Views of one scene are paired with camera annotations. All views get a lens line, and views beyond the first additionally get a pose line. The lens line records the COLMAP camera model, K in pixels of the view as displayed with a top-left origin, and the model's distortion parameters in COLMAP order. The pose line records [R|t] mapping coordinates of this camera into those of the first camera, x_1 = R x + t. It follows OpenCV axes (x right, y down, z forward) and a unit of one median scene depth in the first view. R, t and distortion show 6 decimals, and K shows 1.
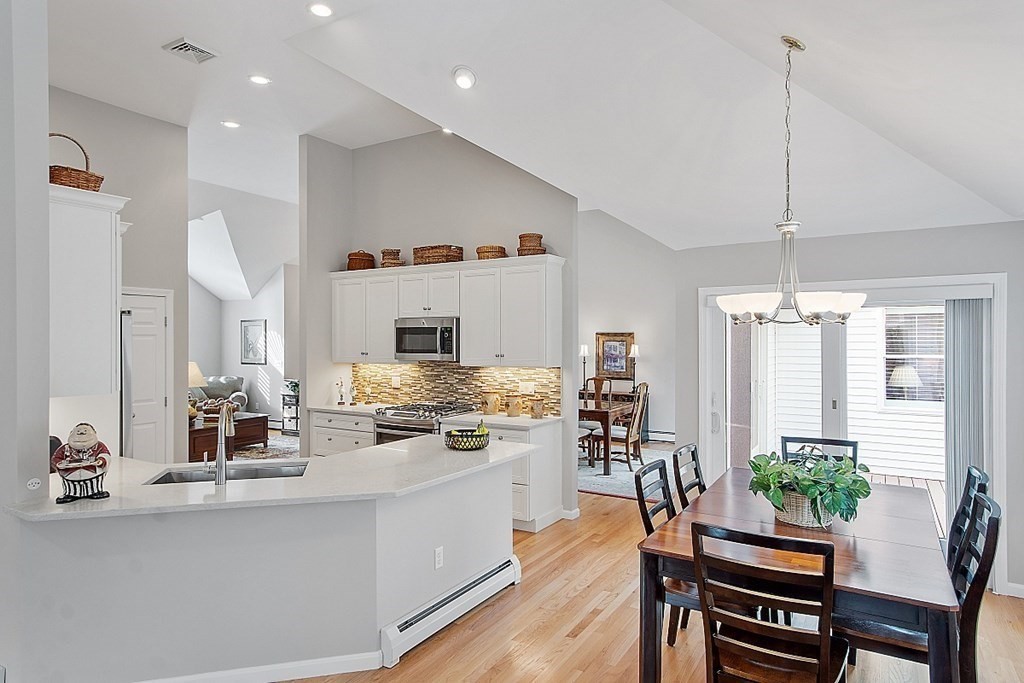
lens RADIAL K [[607.1, 0, 503.8], [0, 607.1, 337.1], [0, 0, 1]] dist [0.007389, 0.003220]
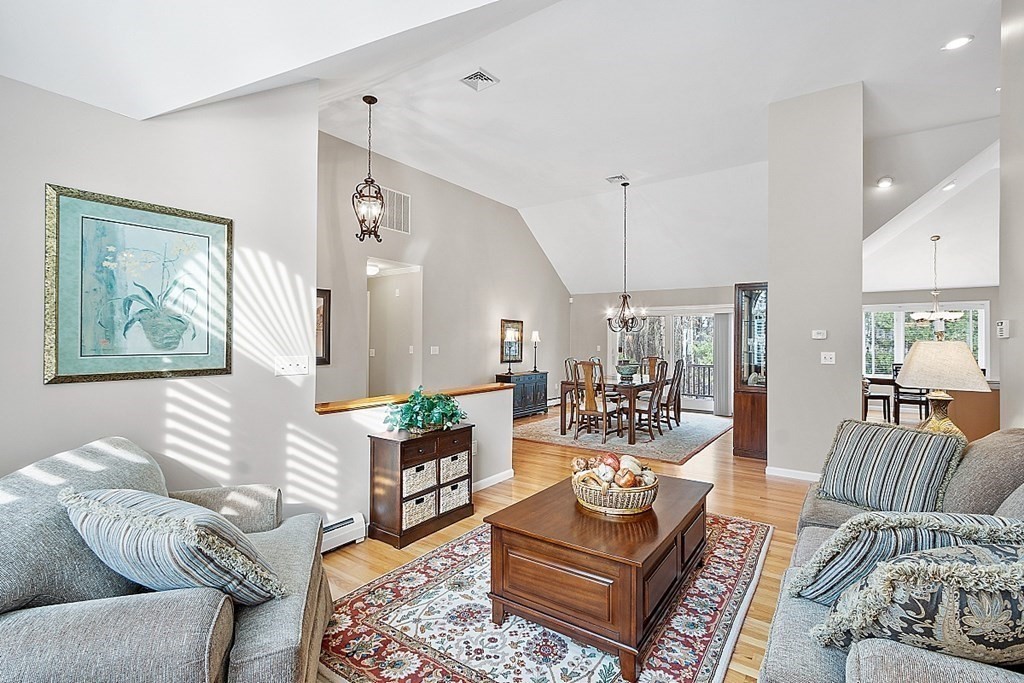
lens RADIAL K [[472.2, 0, 505.5], [0, 472.2, 335.5], [0, 0, 1]] dist [0.000535, 0.000366]
pose [[0.070217, 0.012432, 0.997454, -1.106656], [-0.007471, 0.999901, -0.011937, 0.052255], [-0.997504, -0.006614, 0.070303, 1.543741]]
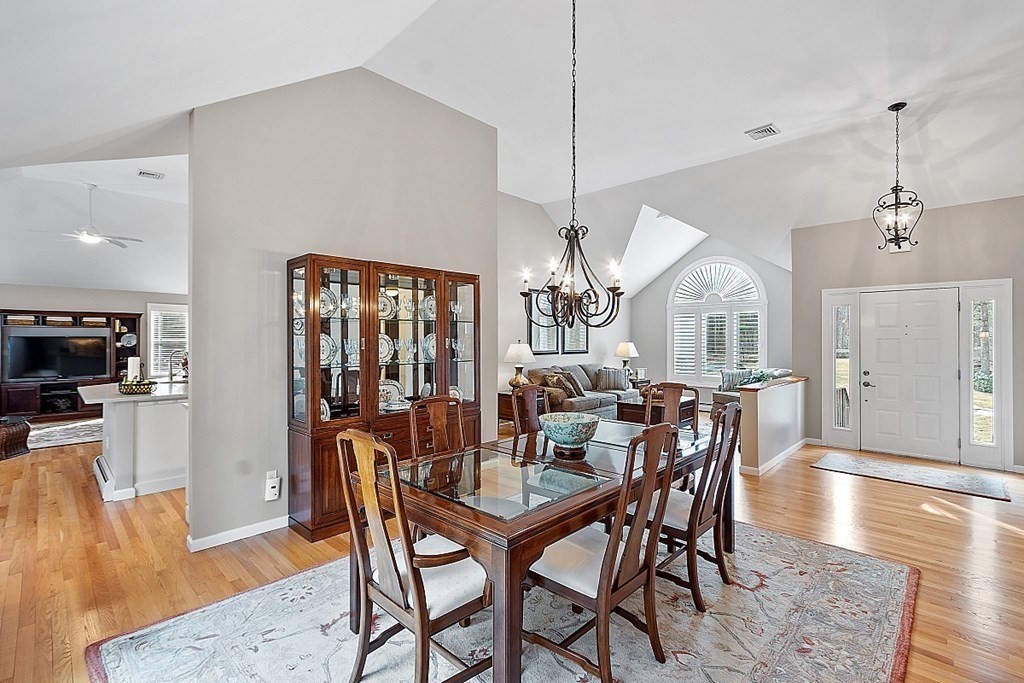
lens RADIAL K [[456.0, 0, 506.7], [0, 456.0, 336.7], [0, 0, 1]] dist [-0.000401, 0.000431]
pose [[-0.217803, -0.006071, -0.975974, 0.526064], [0.001300, 0.999978, -0.006510, 0.037432], [0.975992, -0.002686, -0.217790, 1.359715]]
